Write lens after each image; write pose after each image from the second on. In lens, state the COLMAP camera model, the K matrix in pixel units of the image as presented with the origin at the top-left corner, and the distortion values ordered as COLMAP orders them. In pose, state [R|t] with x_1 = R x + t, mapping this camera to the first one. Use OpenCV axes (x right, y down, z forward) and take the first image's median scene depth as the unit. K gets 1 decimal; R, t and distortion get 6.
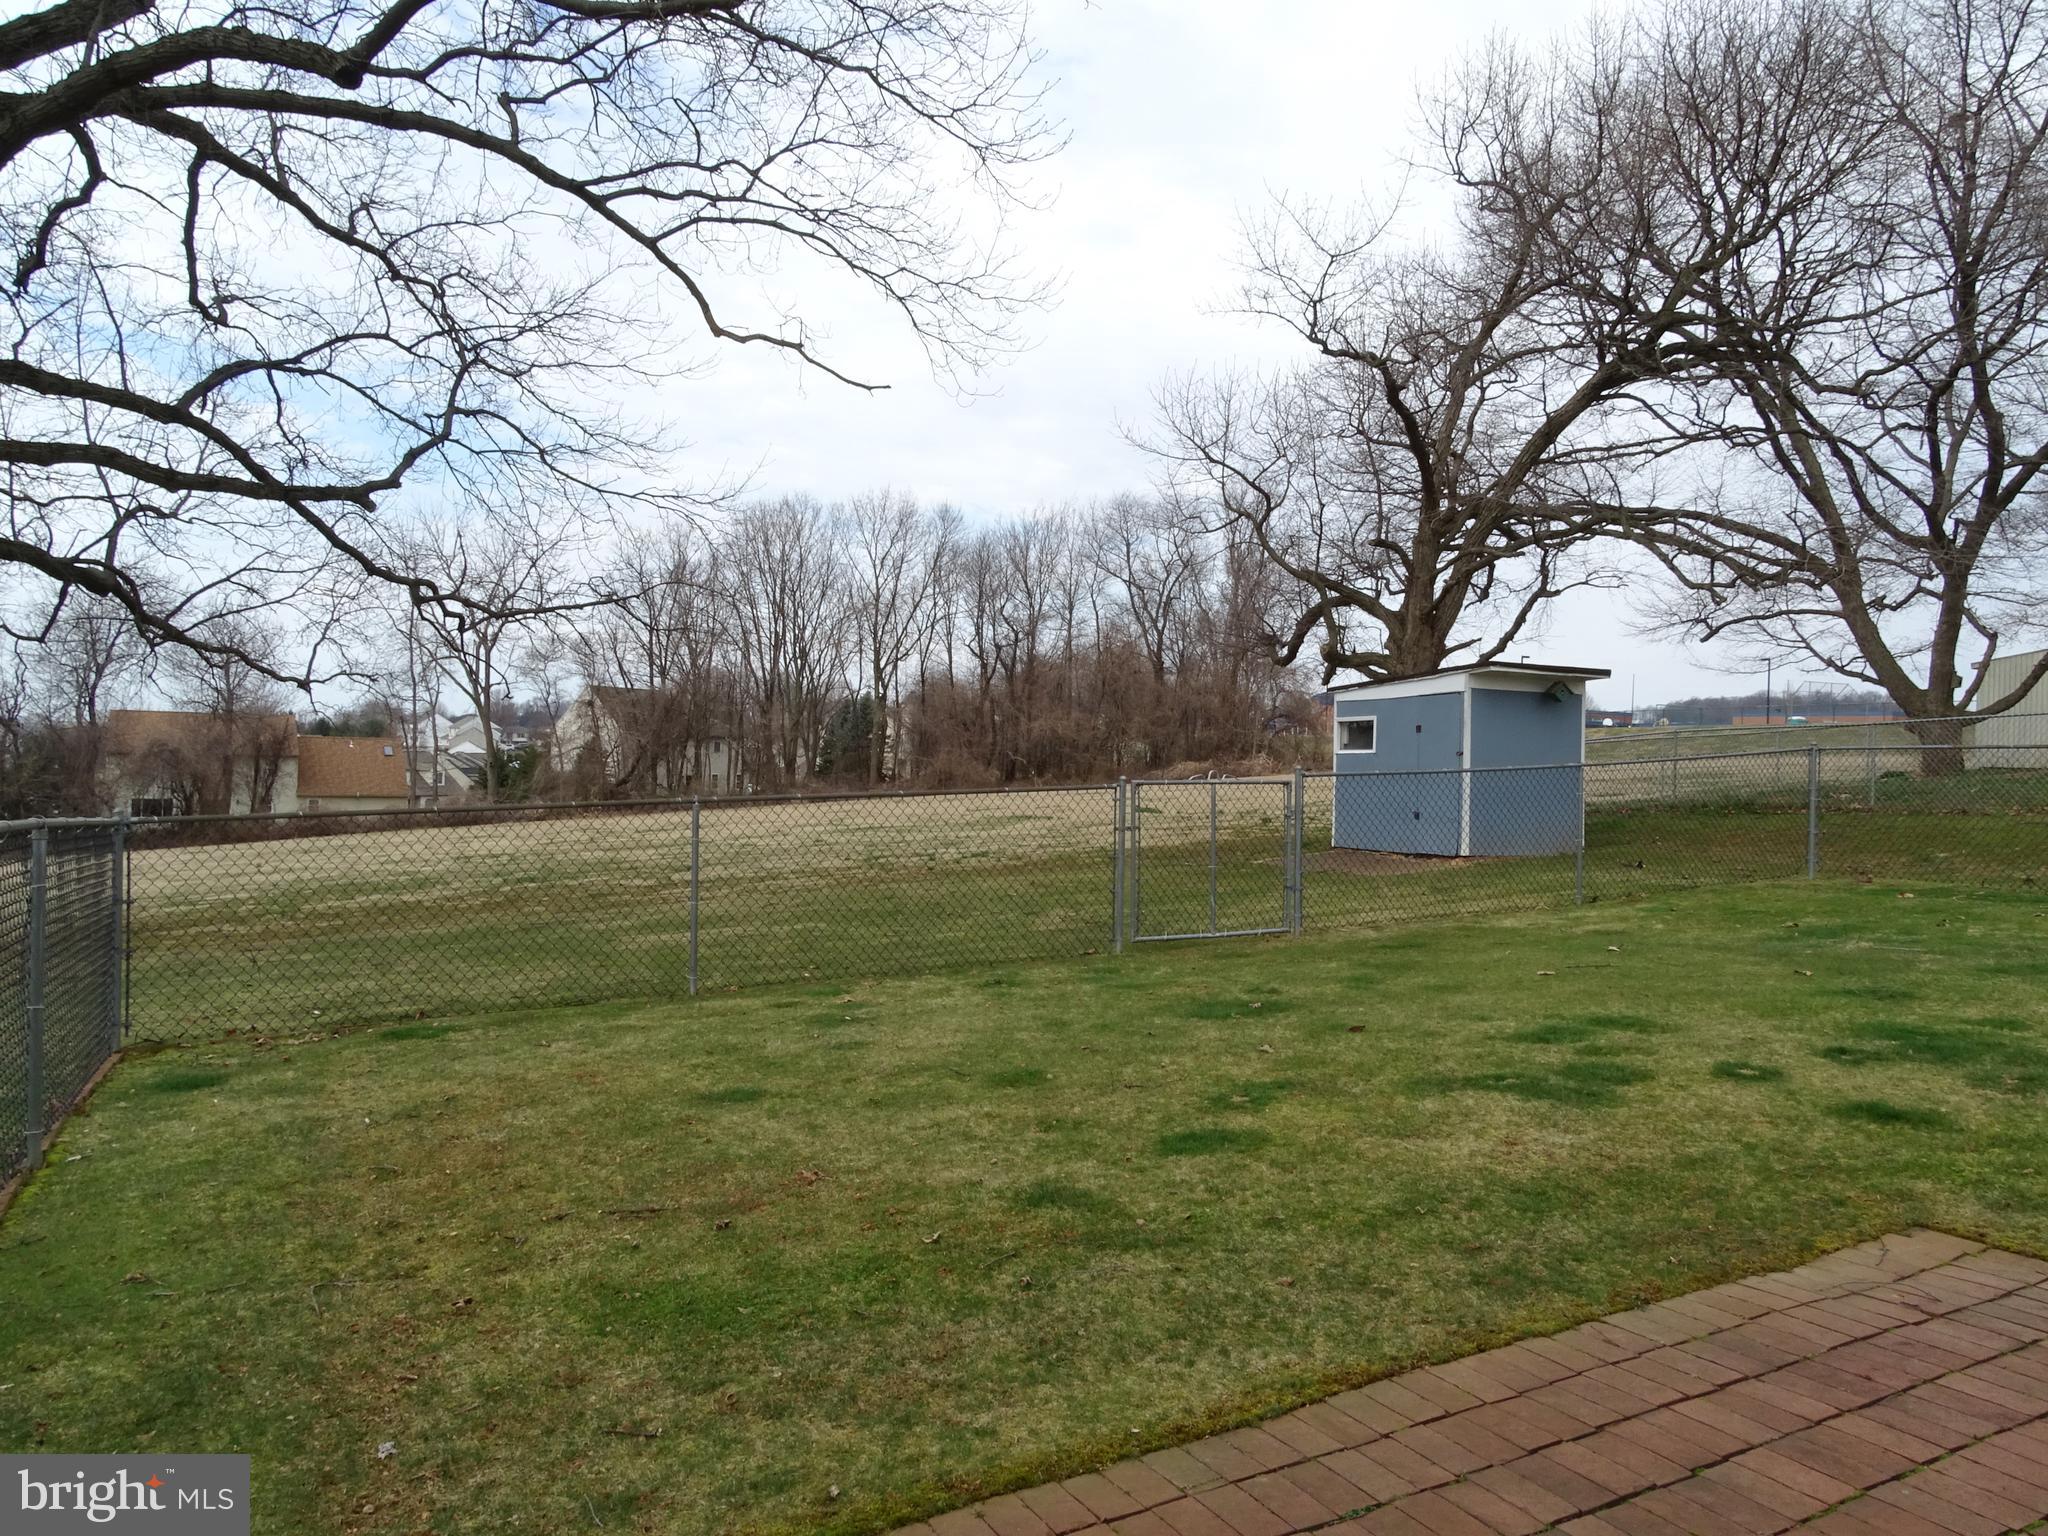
lens RADIAL K [[1457.2, 0, 1025.7], [0, 1457.2, 764.0], [0, 0, 1]] dist [-0.003975, -0.000287]
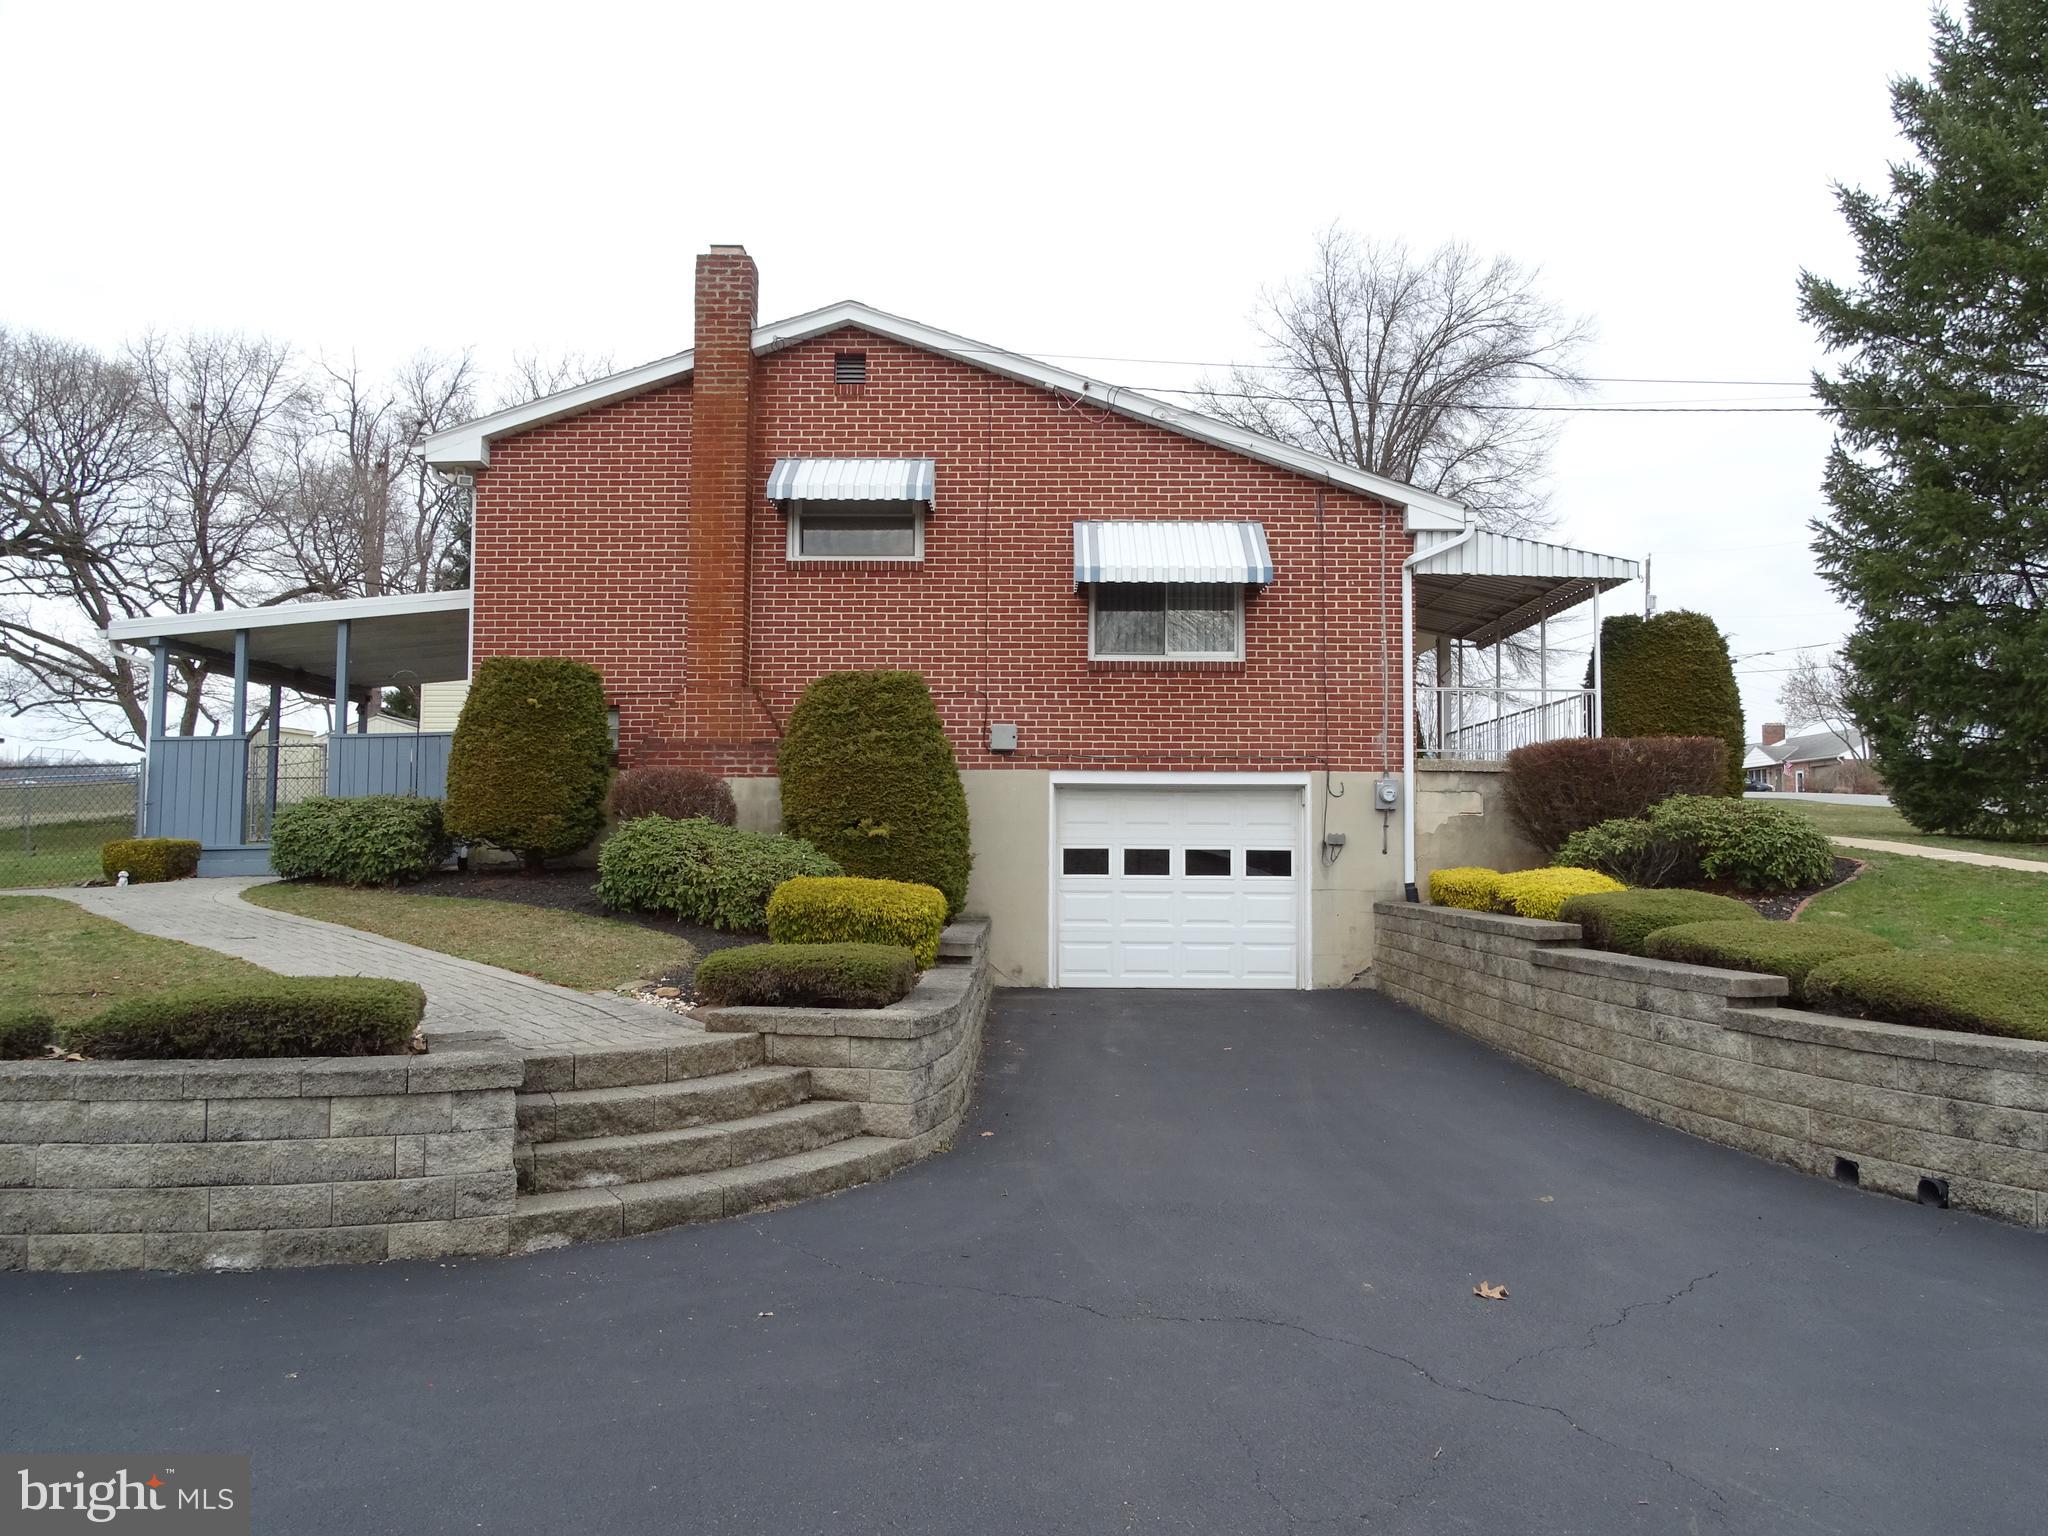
lens RADIAL K [[1462.8, 0, 1025.7], [0, 1462.8, 752.5], [0, 0, 1]] dist [-0.000368, 0.009091]
pose [[0.458208, 0.028415, 0.888391, -0.444107], [0.021361, 0.998848, -0.042966, 0.040272], [-0.888588, 0.038664, 0.457073, -0.653456]]
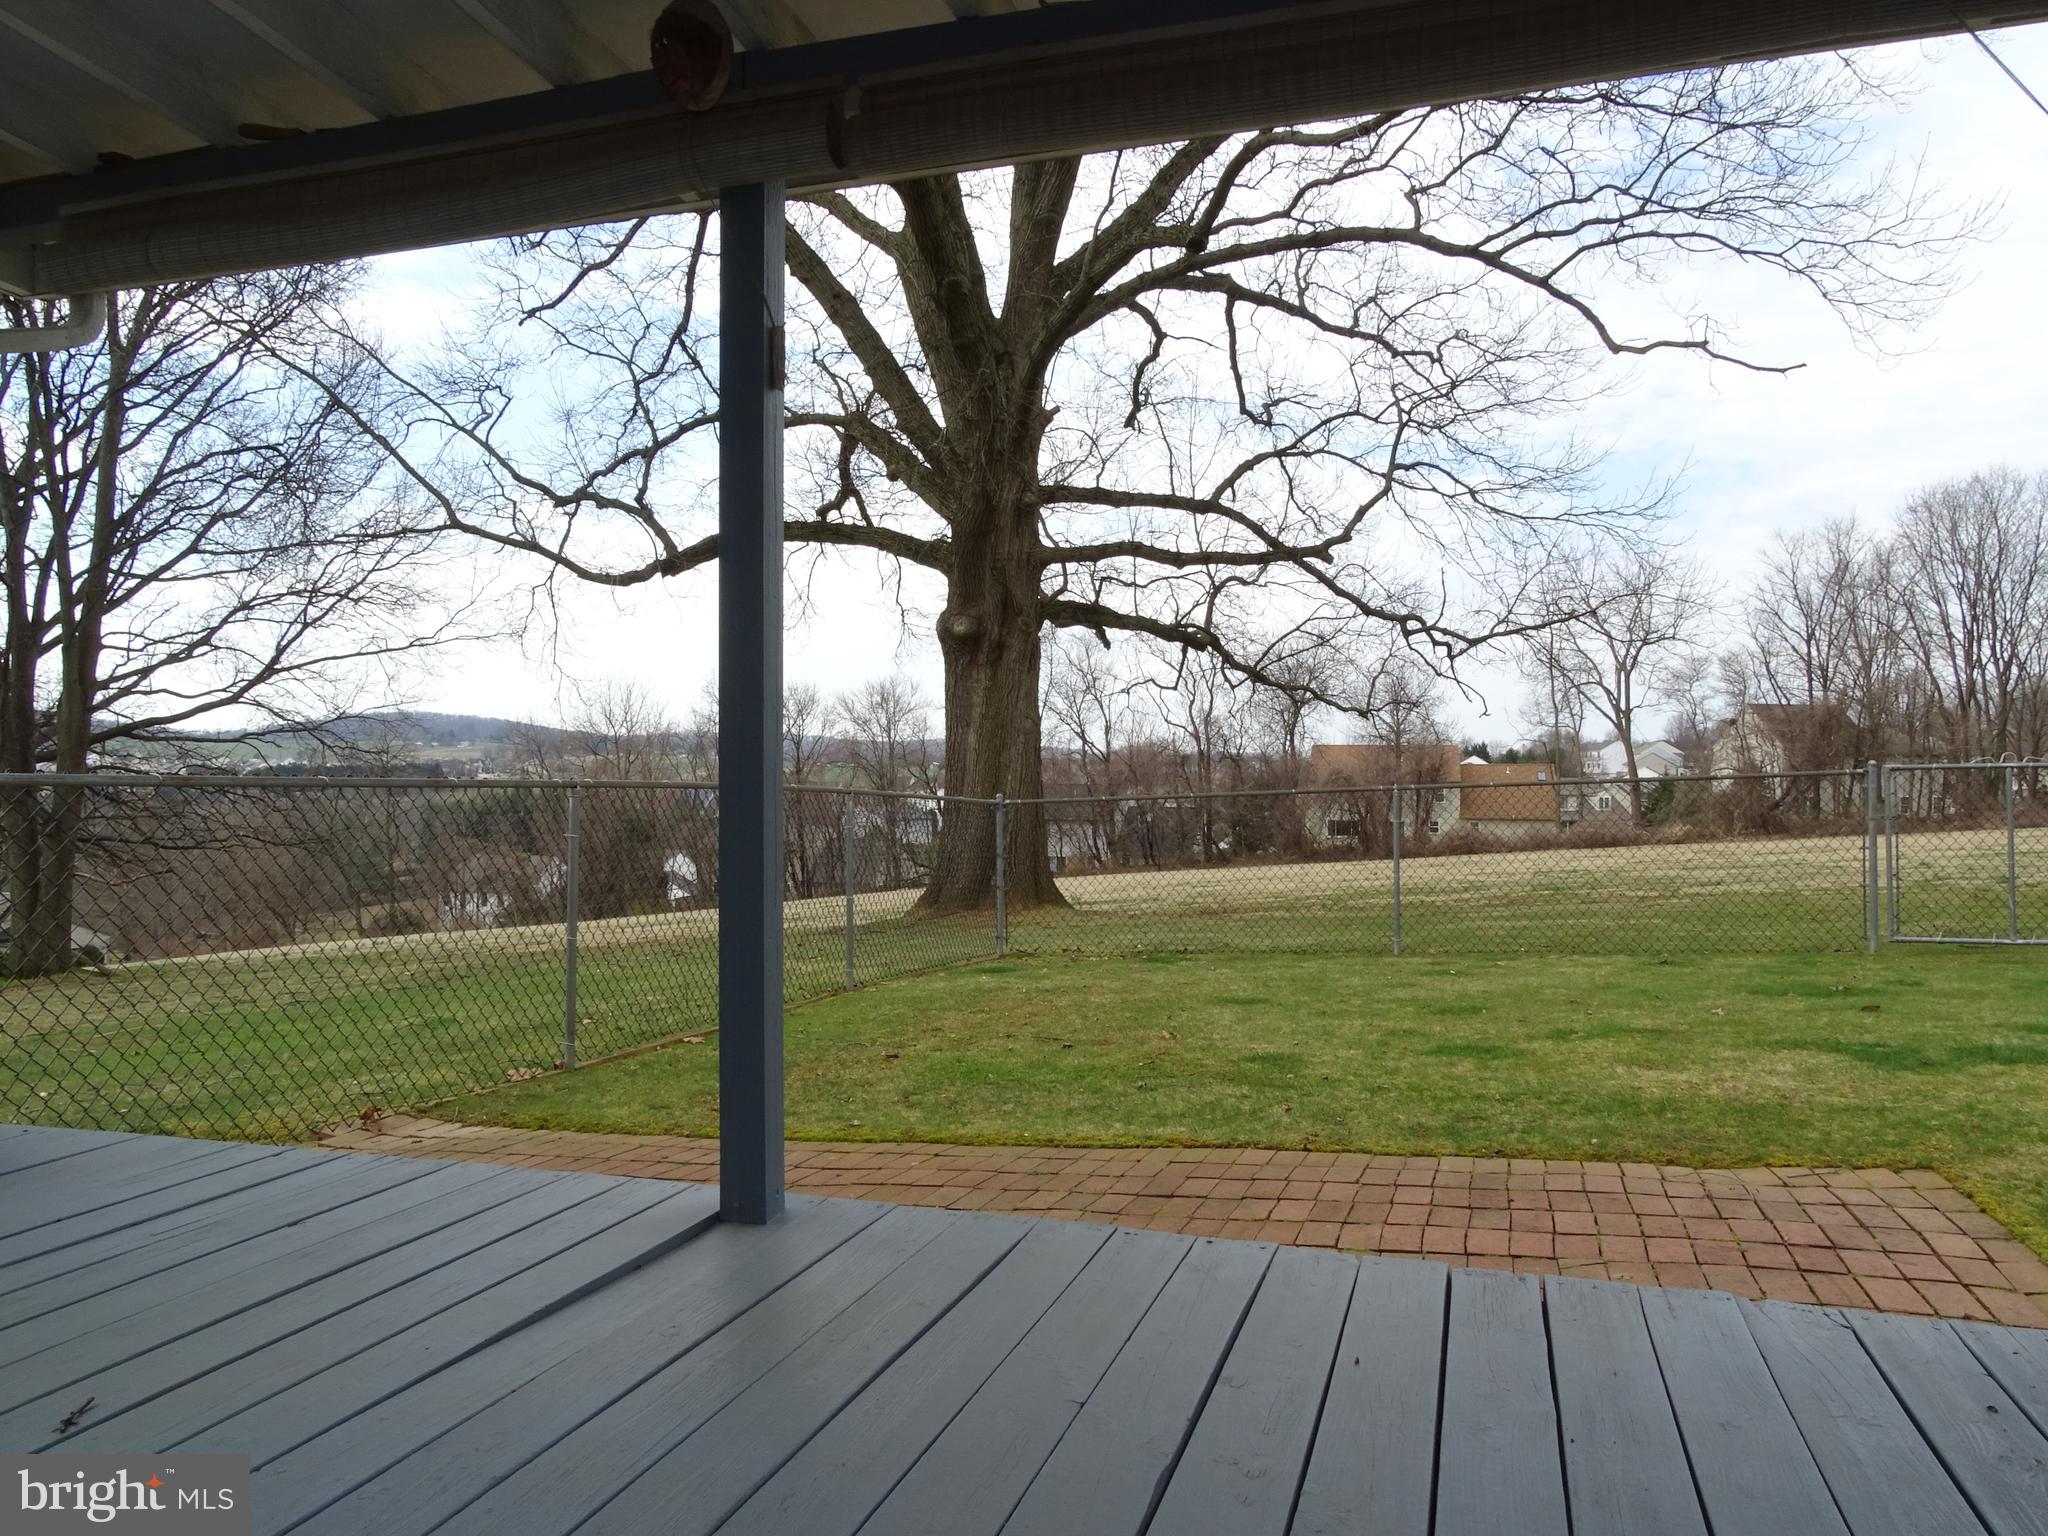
lens RADIAL K [[1446.8, 0, 1015.0], [0, 1446.8, 765.5], [0, 0, 1]] dist [-0.003023, -0.002004]
pose [[0.704357, -0.024456, -0.709424, 0.158123], [0.011631, 0.999670, -0.022913, 0.012676], [0.709750, 0.007888, 0.704409, -0.015728]]
